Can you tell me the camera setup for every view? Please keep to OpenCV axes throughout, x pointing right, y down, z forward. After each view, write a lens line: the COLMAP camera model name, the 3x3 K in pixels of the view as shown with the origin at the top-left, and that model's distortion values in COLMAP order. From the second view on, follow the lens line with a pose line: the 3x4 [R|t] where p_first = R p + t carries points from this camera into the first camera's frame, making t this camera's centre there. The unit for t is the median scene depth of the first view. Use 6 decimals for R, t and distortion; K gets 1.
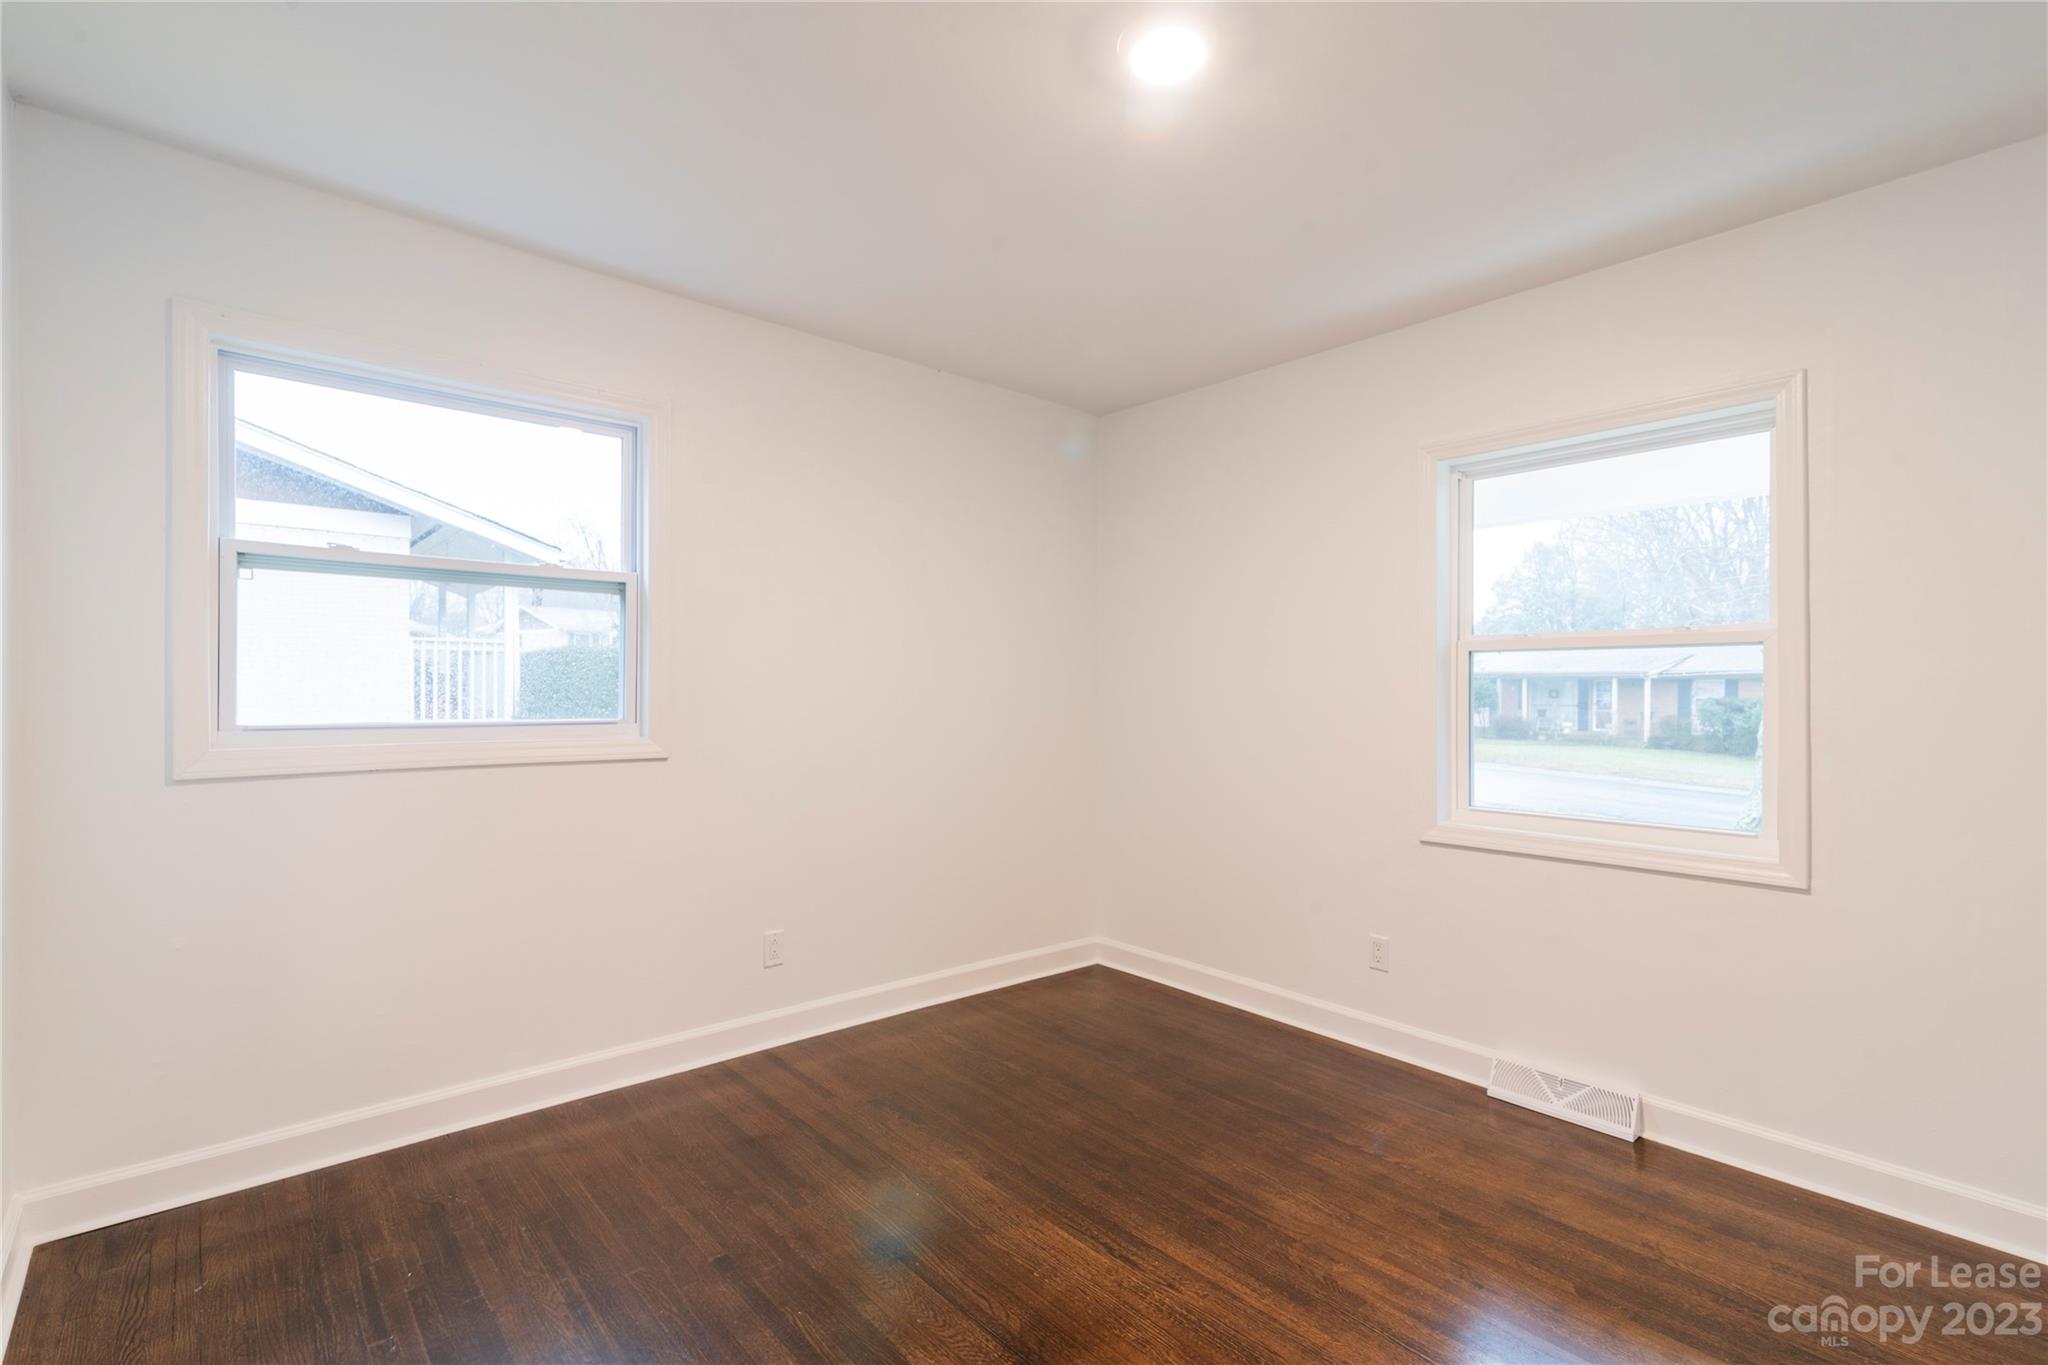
lens RADIAL K [[942.5, 0, 1036.5], [0, 942.5, 697.2], [0, 0, 1]] dist [0.017236, -0.002148]
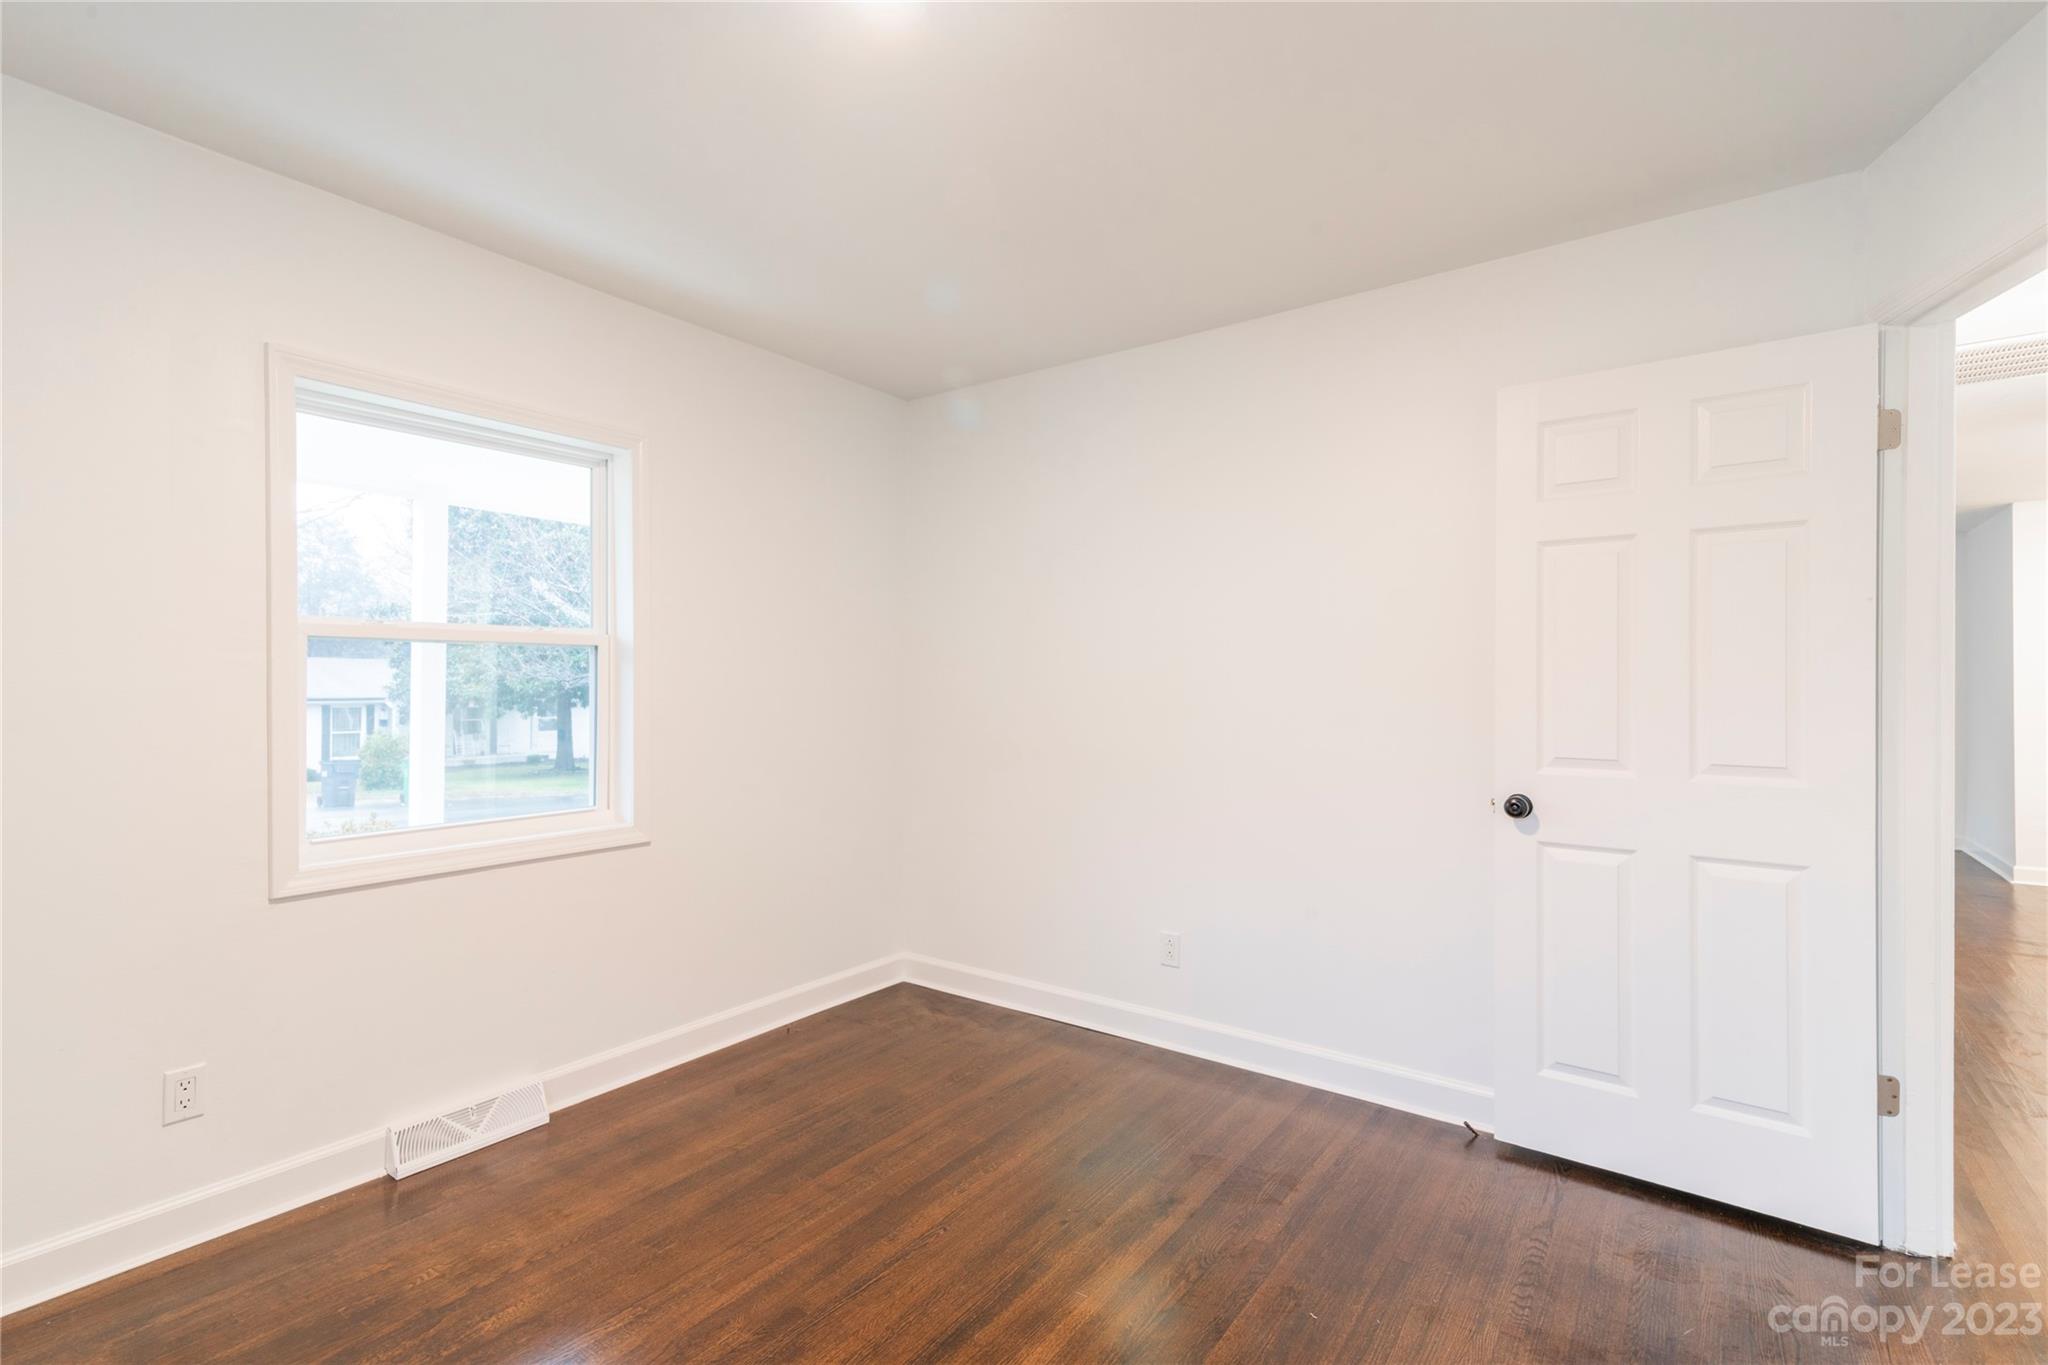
lens RADIAL K [[942.5, 0, 1003.5], [0, 942.5, 686.2], [0, 0, 1]] dist [0.017236, -0.002148]
pose [[-0.207781, -0.005007, 0.978163, -0.458600], [0.004232, 0.999973, 0.006017, -0.012437], [-0.978166, 0.005389, -0.207754, 0.682652]]
